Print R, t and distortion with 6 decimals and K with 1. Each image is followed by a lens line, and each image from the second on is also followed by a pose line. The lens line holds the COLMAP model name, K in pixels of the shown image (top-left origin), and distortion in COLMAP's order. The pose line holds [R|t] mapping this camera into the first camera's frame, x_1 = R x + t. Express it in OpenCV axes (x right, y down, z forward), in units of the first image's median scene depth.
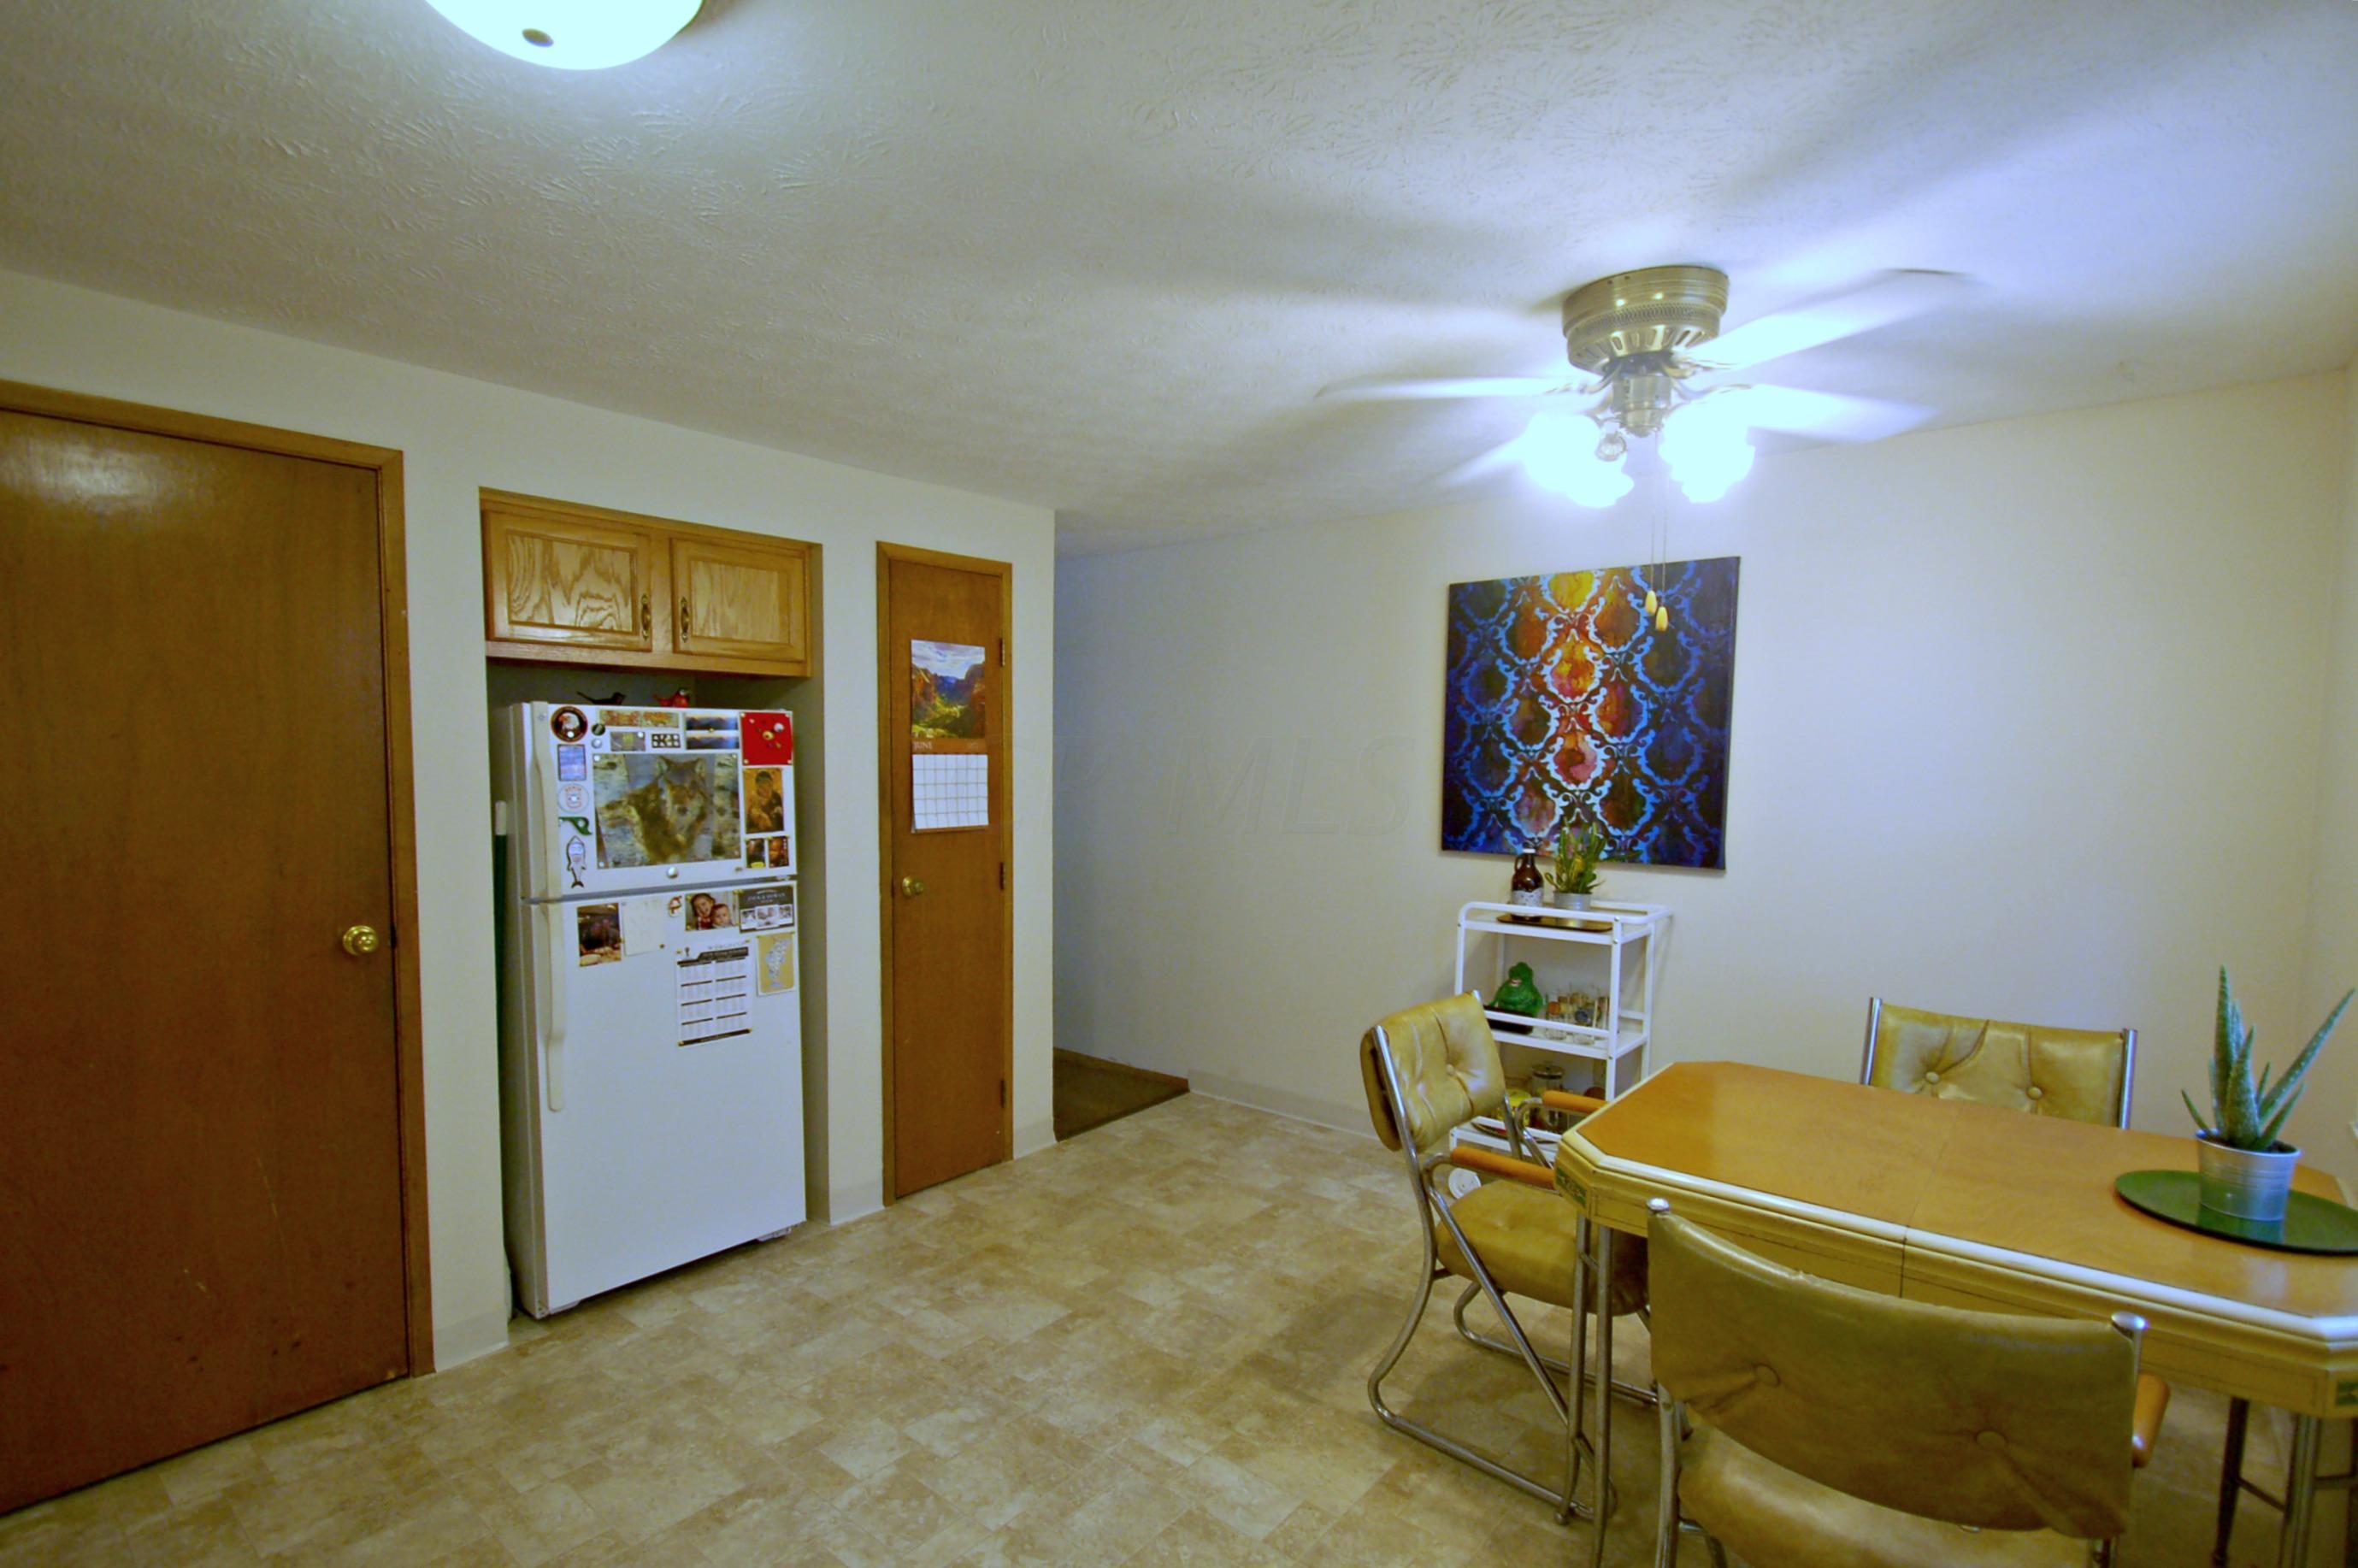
lens RADIAL K [[1055.0, 0, 1137.5], [0, 1055.0, 830.9], [0, 0, 1]] dist [0.000623, -0.000164]
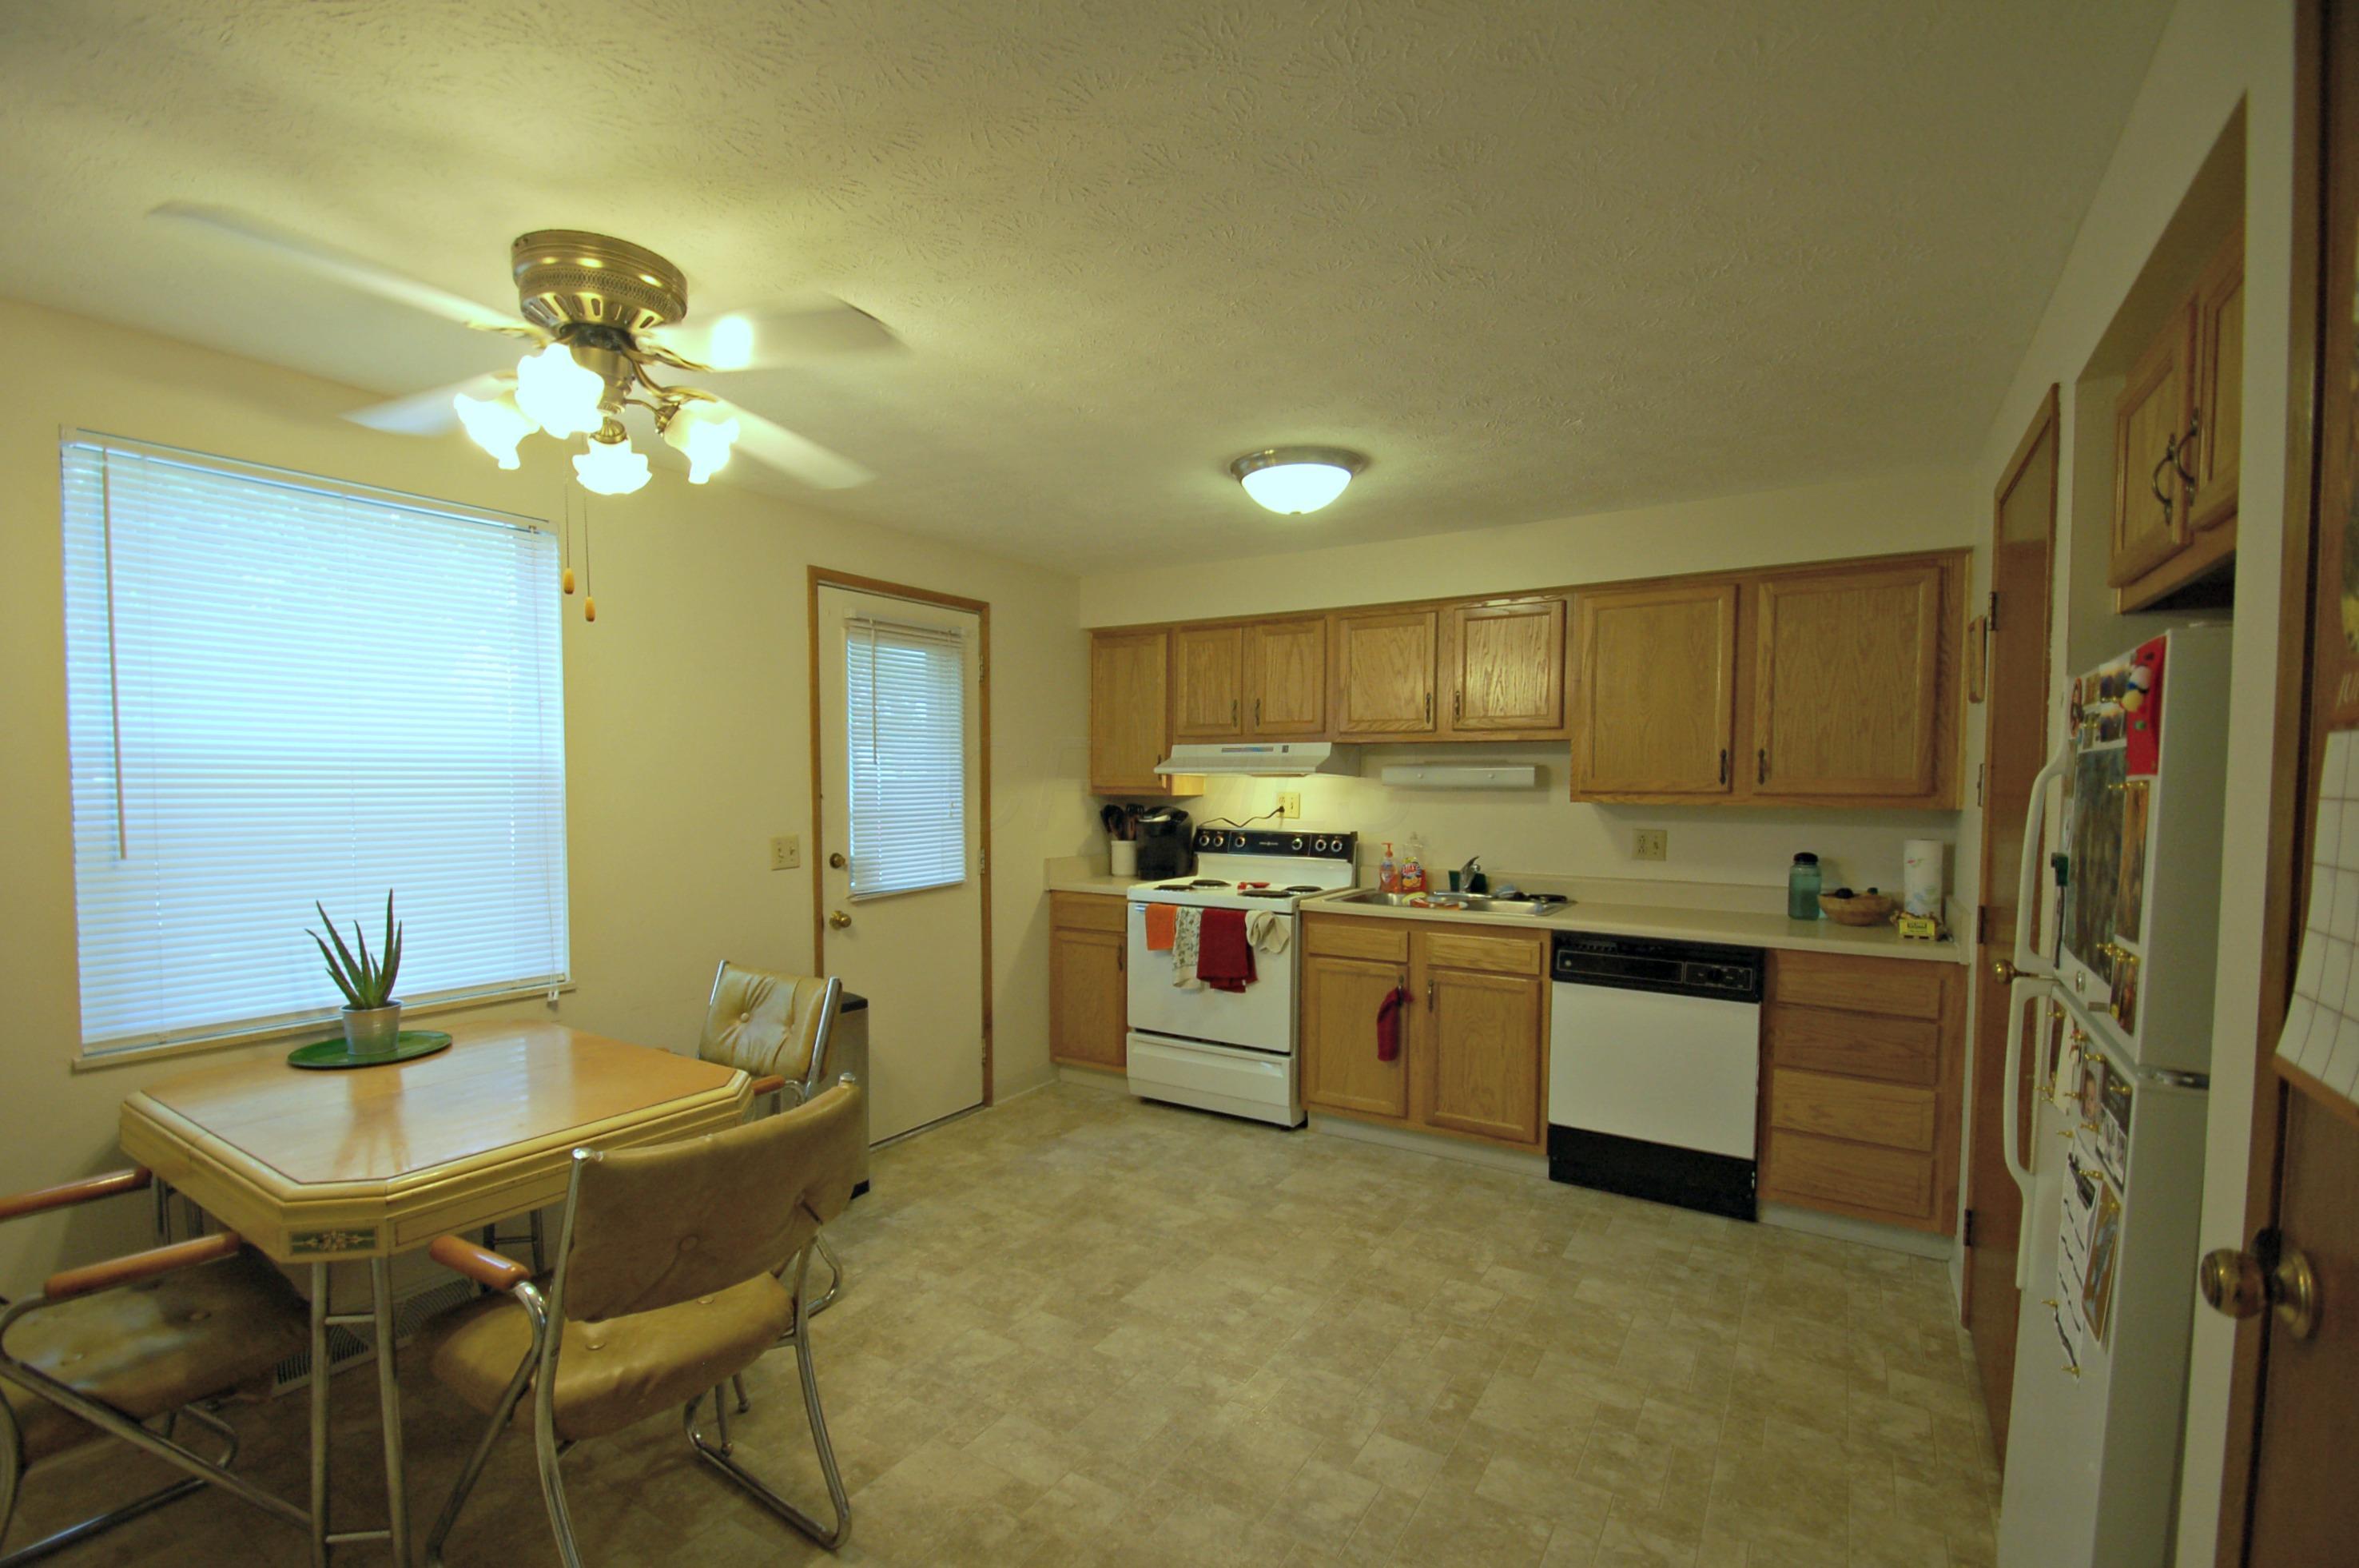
lens RADIAL K [[1055.5, 0, 1138.0], [0, 1055.5, 830.9], [0, 0, 1]] dist [0.000623, -0.000164]
pose [[-0.990783, 0.003554, -0.135414, 0.106826], [-0.013625, 0.991972, 0.125725, -0.111910], [0.134774, 0.126411, -0.982780, 1.753583]]
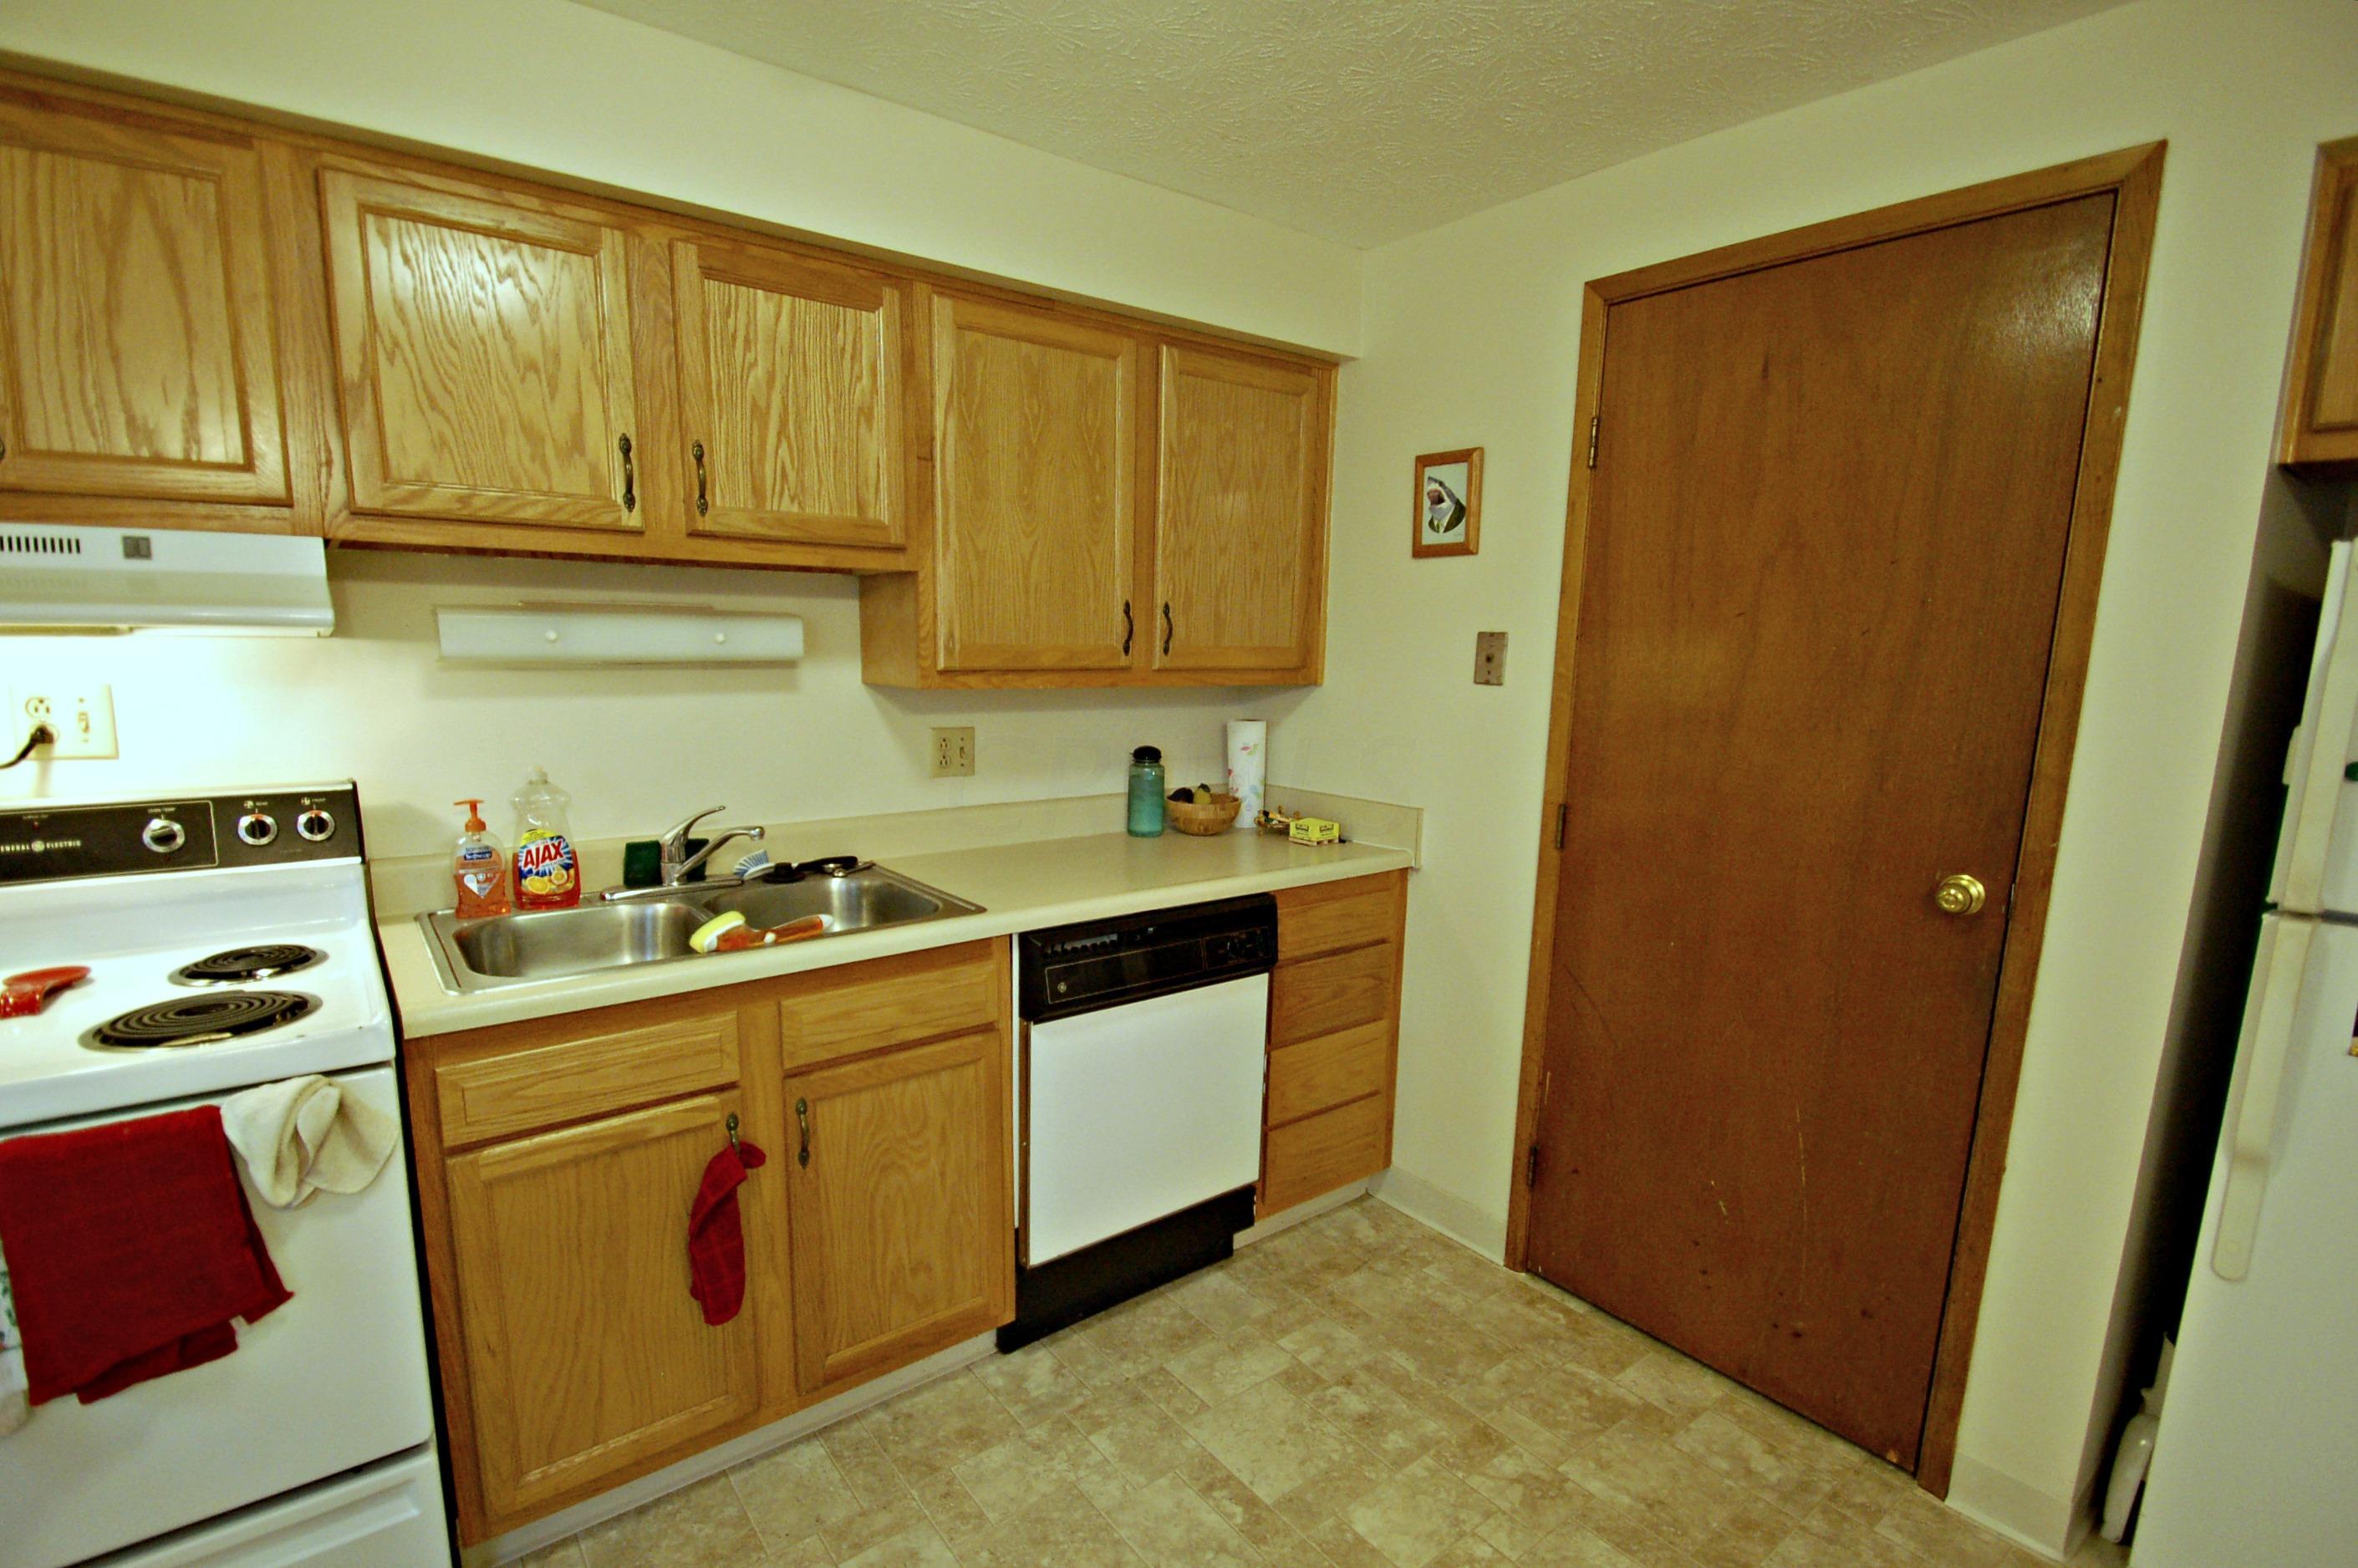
lens RADIAL K [[1100.3, 0, 1164.9], [0, 1100.3, 834.2], [0, 0, 1]] dist [0.017097, -0.020973]
pose [[-0.194449, 0.168334, -0.966361, 0.099026], [-0.088380, 0.978152, 0.188171, -0.033032], [0.976923, 0.121997, -0.175323, 0.606455]]
